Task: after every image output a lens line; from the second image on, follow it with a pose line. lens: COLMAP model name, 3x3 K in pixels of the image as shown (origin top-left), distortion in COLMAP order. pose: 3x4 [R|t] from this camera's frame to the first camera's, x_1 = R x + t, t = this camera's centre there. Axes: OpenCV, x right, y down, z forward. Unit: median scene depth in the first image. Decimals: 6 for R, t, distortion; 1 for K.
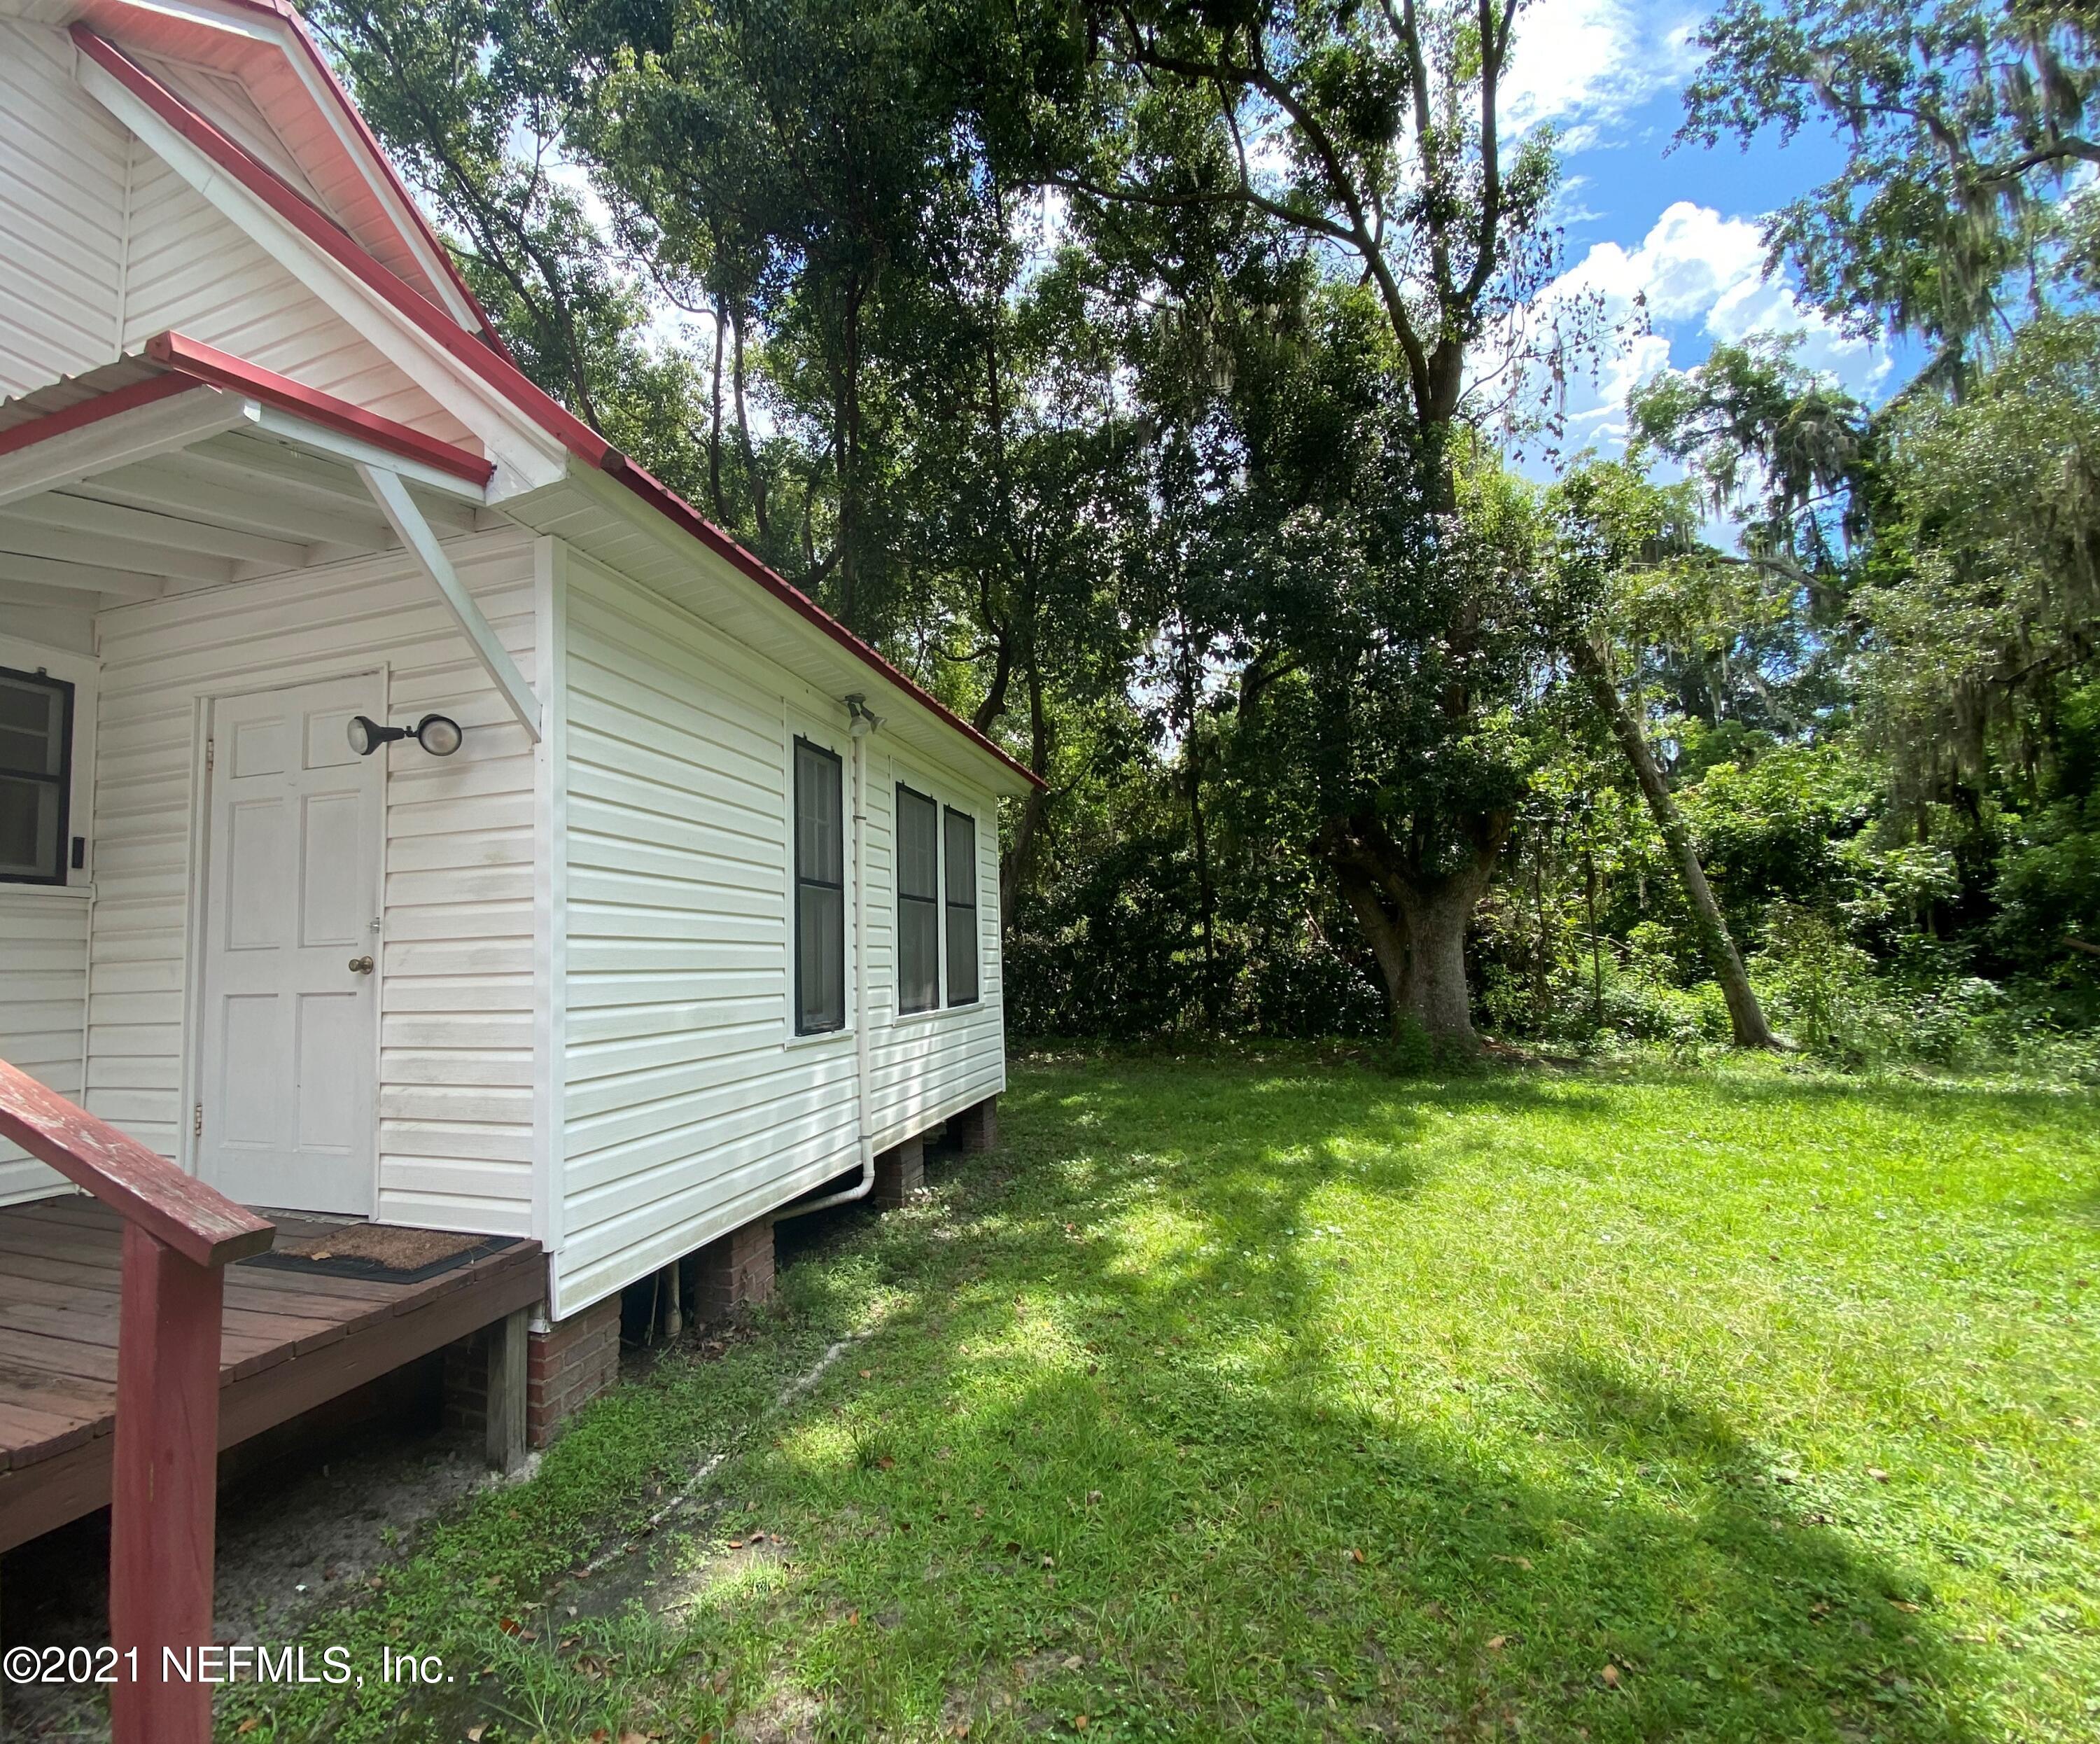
lens RADIAL K [[1012.7, 0, 913.5], [0, 1012.7, 883.9], [0, 0, 1]] dist [-0.022279, -0.002496]
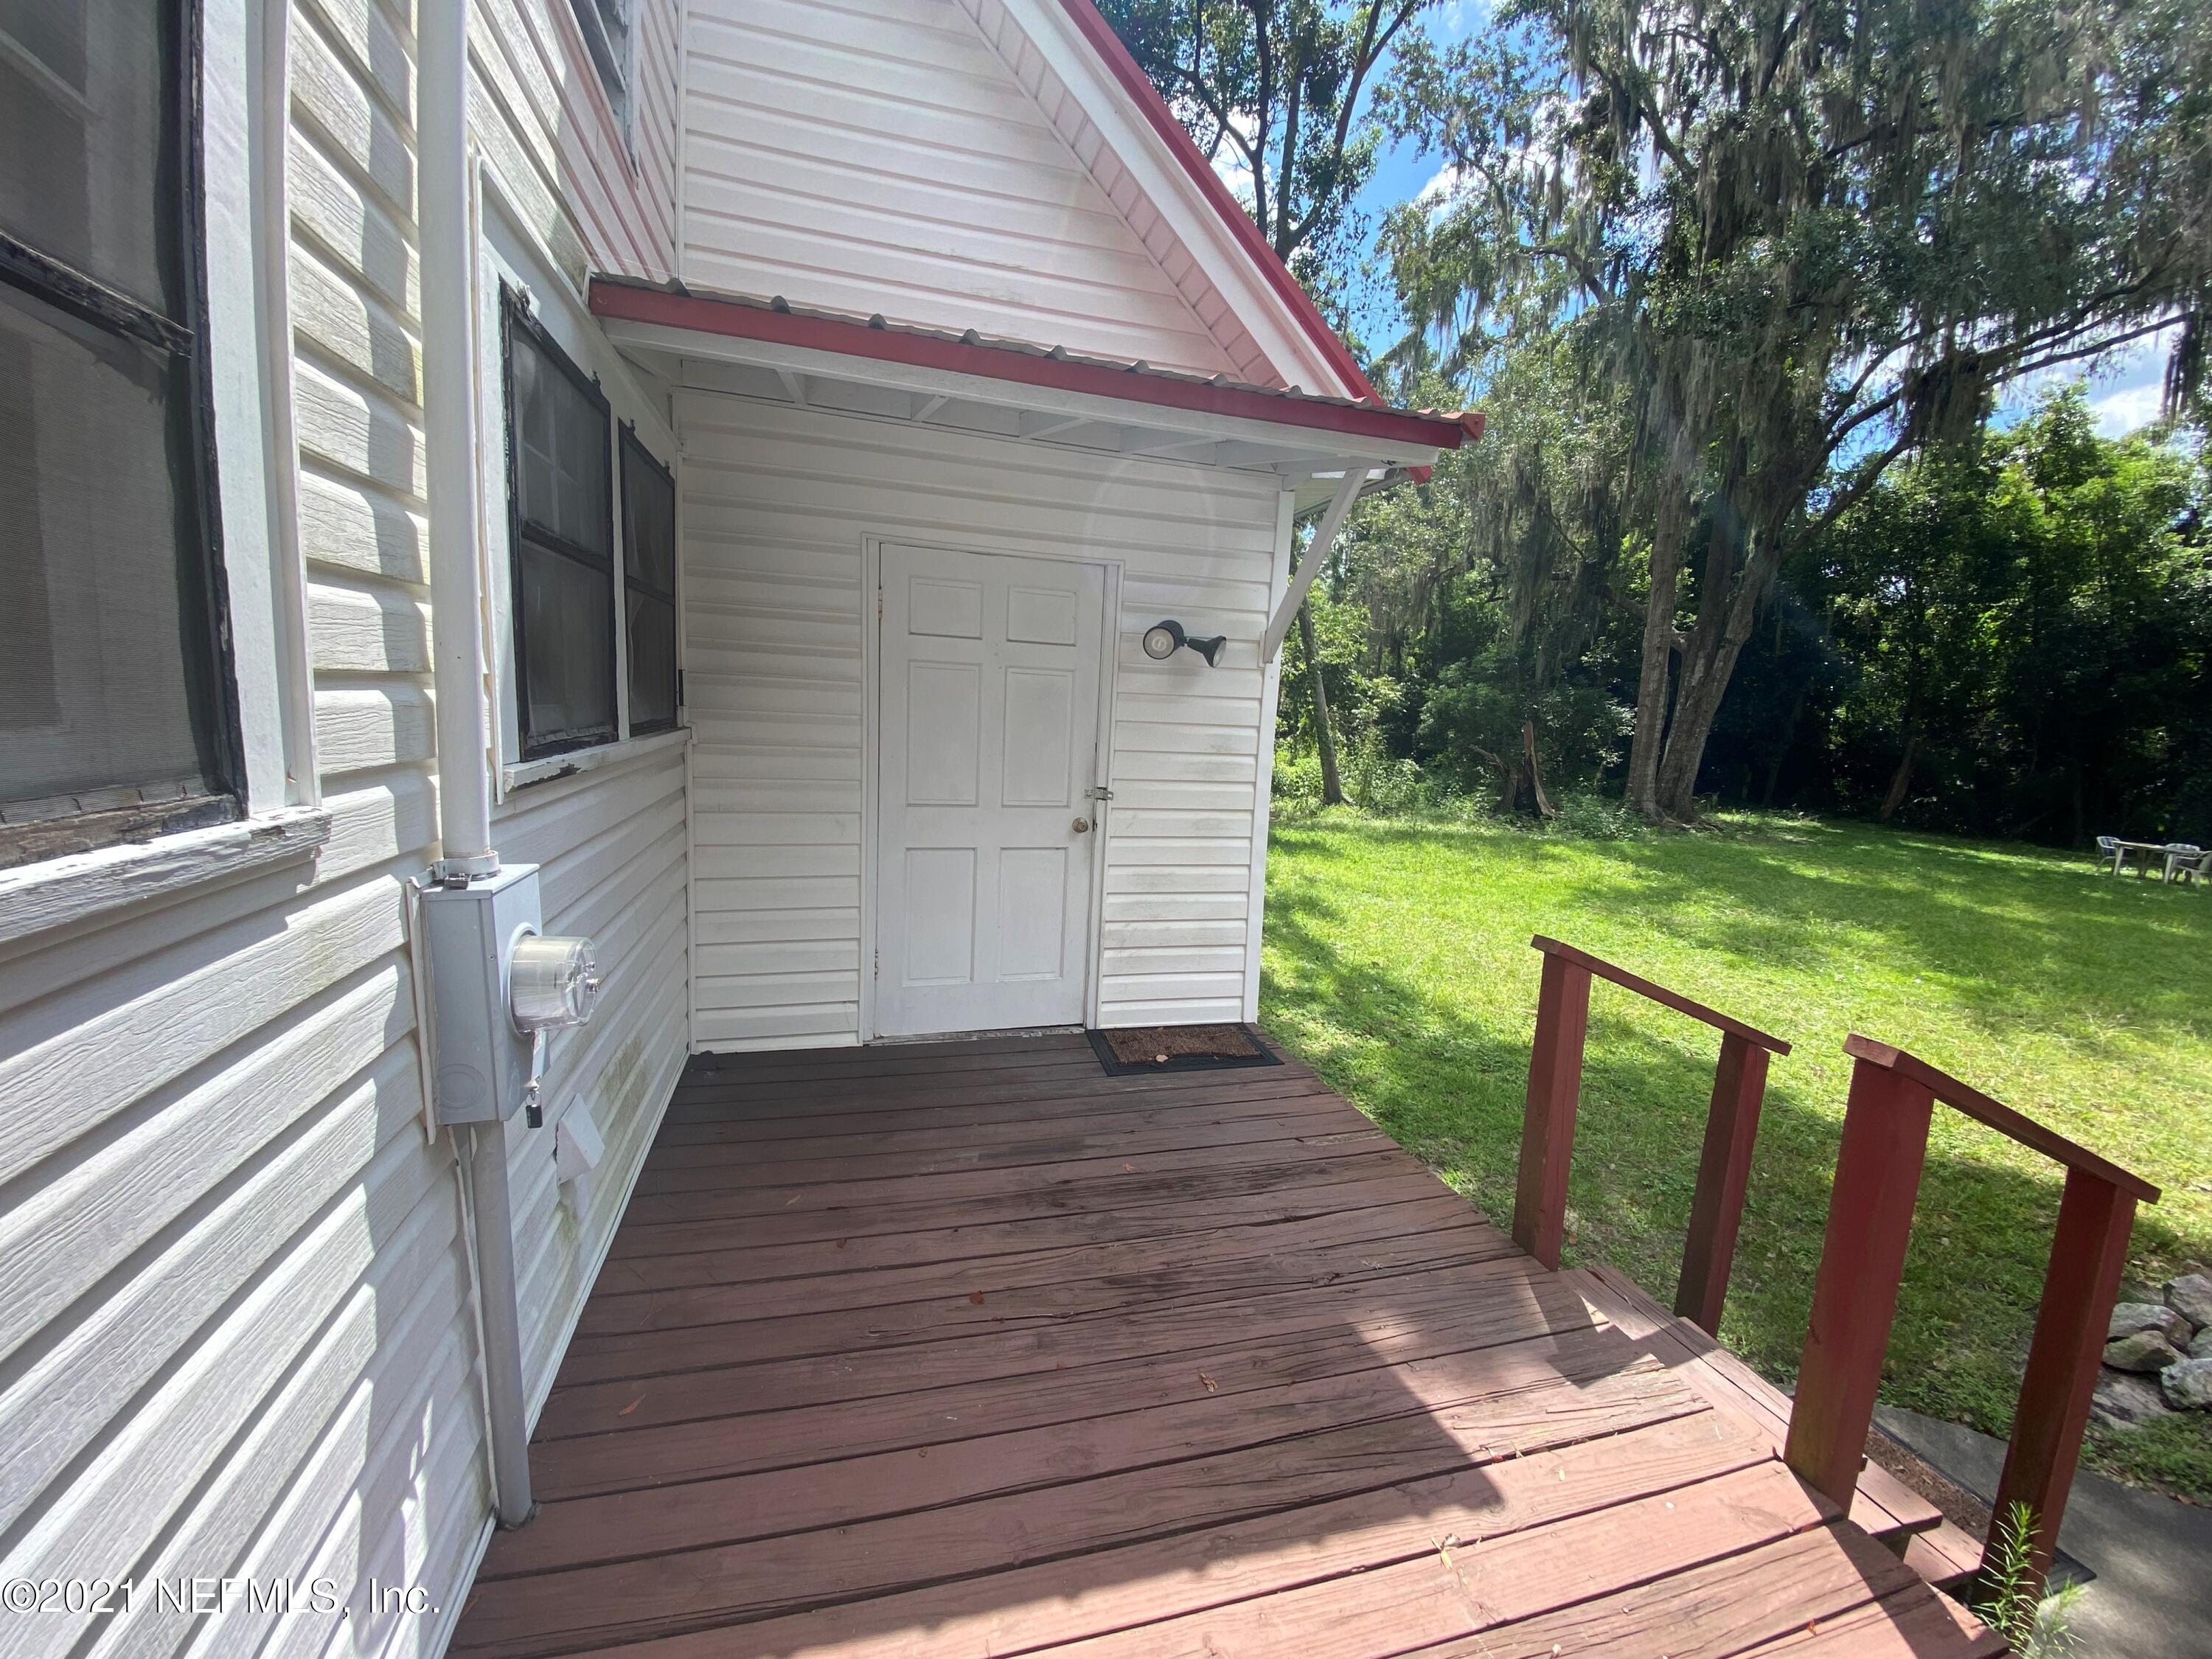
lens RADIAL K [[895.8, 0, 1101.1], [0, 895.8, 832.6], [0, 0, 1]] dist [-0.000544, -0.000148]
pose [[0.814110, -0.025189, 0.580164, -0.265398], [-0.108383, 0.974913, 0.194416, -0.026733], [-0.570507, -0.221156, 0.790956, 0.039887]]
